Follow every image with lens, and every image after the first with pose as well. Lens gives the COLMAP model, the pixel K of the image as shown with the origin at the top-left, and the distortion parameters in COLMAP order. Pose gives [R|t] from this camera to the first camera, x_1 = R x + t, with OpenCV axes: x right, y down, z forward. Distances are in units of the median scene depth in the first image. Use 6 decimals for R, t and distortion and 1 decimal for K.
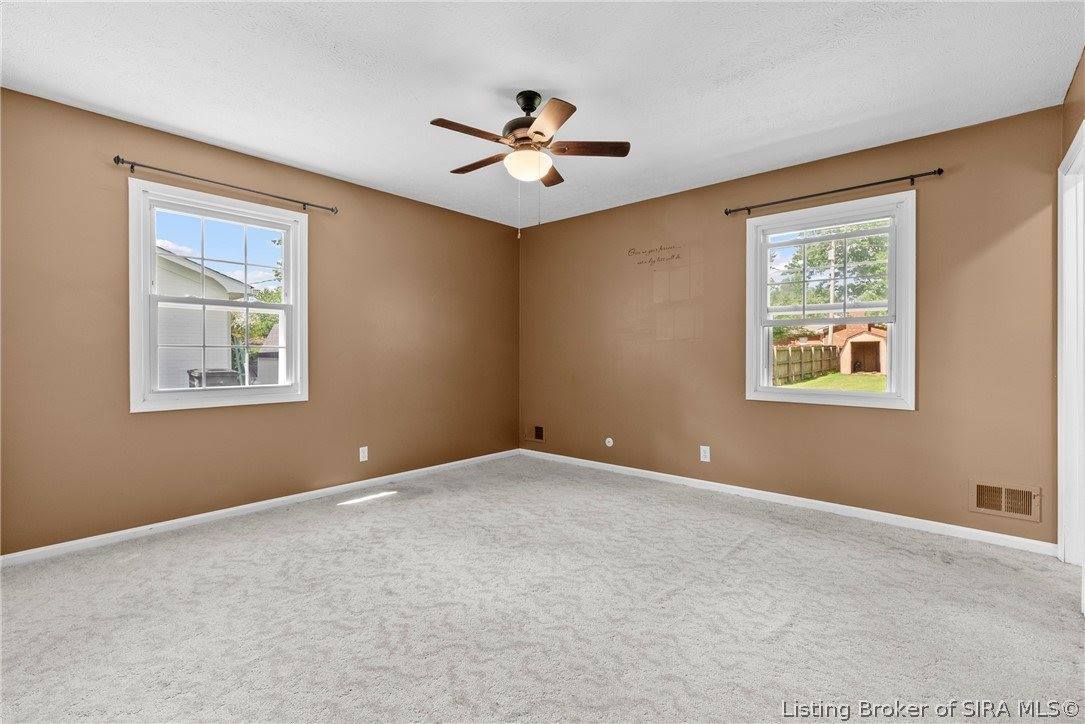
lens RADIAL K [[485.5, 0, 542.5], [0, 485.5, 362.0], [0, 0, 1]] dist [-0.004424, 0.000725]
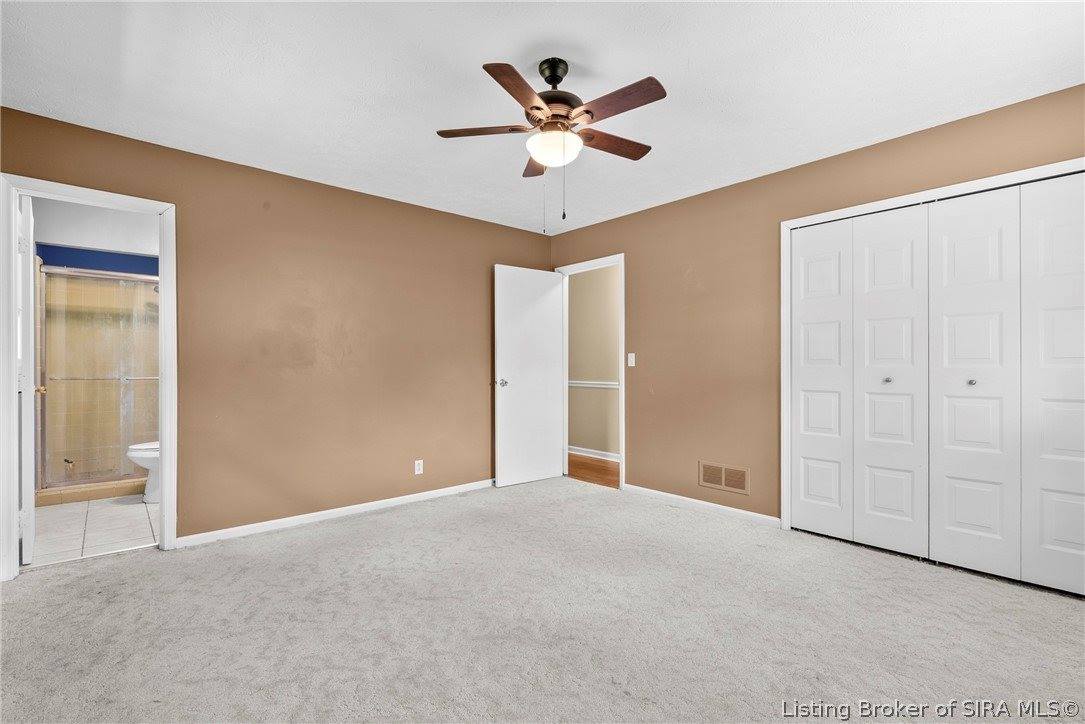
lens RADIAL K [[485.5, 0, 542.5], [0, 485.5, 362.0], [0, 0, 1]] dist [-0.004424, 0.000725]
pose [[-0.991853, 0.000950, 0.127380, -0.119907], [0.001361, 0.999994, 0.003141, -0.030871], [-0.127377, 0.003288, -0.991849, 1.865466]]
